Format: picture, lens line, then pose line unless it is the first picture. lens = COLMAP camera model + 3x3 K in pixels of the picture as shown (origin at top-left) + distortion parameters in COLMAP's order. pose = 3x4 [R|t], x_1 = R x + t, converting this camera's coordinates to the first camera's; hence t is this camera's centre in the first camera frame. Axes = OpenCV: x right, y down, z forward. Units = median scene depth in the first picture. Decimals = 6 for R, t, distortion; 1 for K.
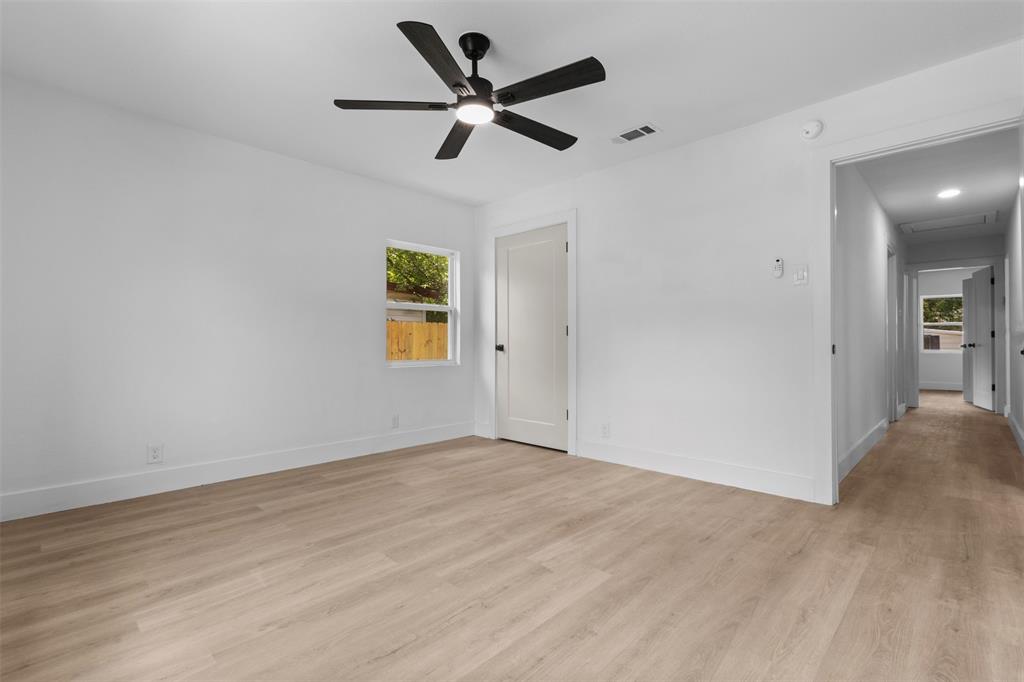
lens RADIAL K [[476.5, 0, 513.4], [0, 476.5, 342.7], [0, 0, 1]] dist [0.000071, 0.000755]
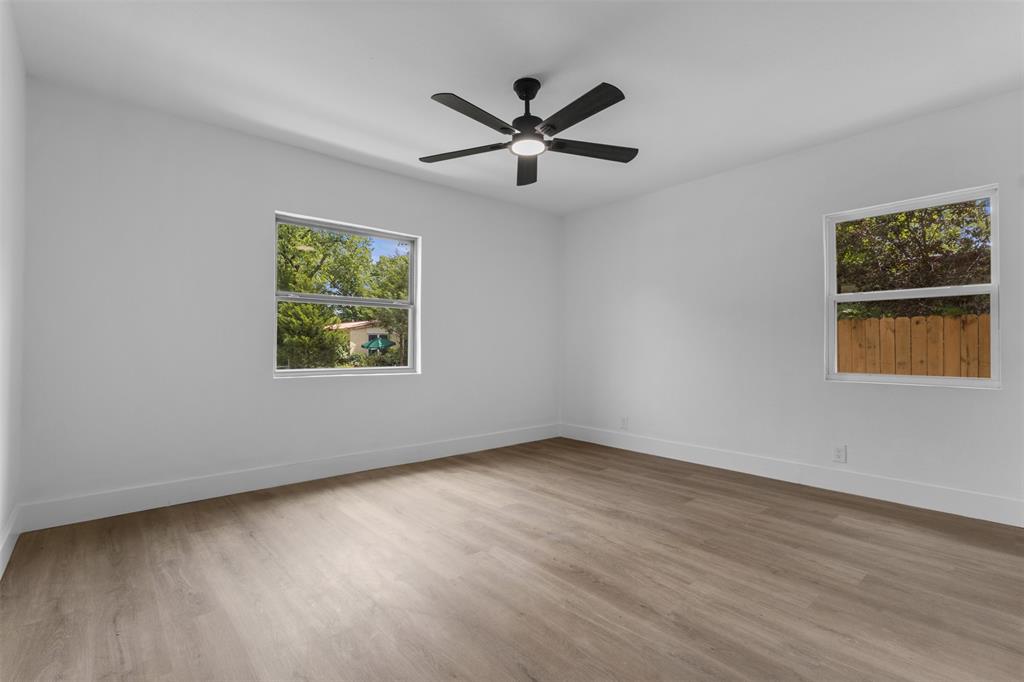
lens RADIAL K [[476.5, 0, 513.6], [0, 476.5, 342.6], [0, 0, 1]] dist [0.000071, 0.000755]
pose [[-0.102459, -0.011804, -0.994667, 0.807920], [0.001857, 0.999926, -0.012058, -0.001827], [0.994735, -0.003082, -0.102429, 0.833966]]
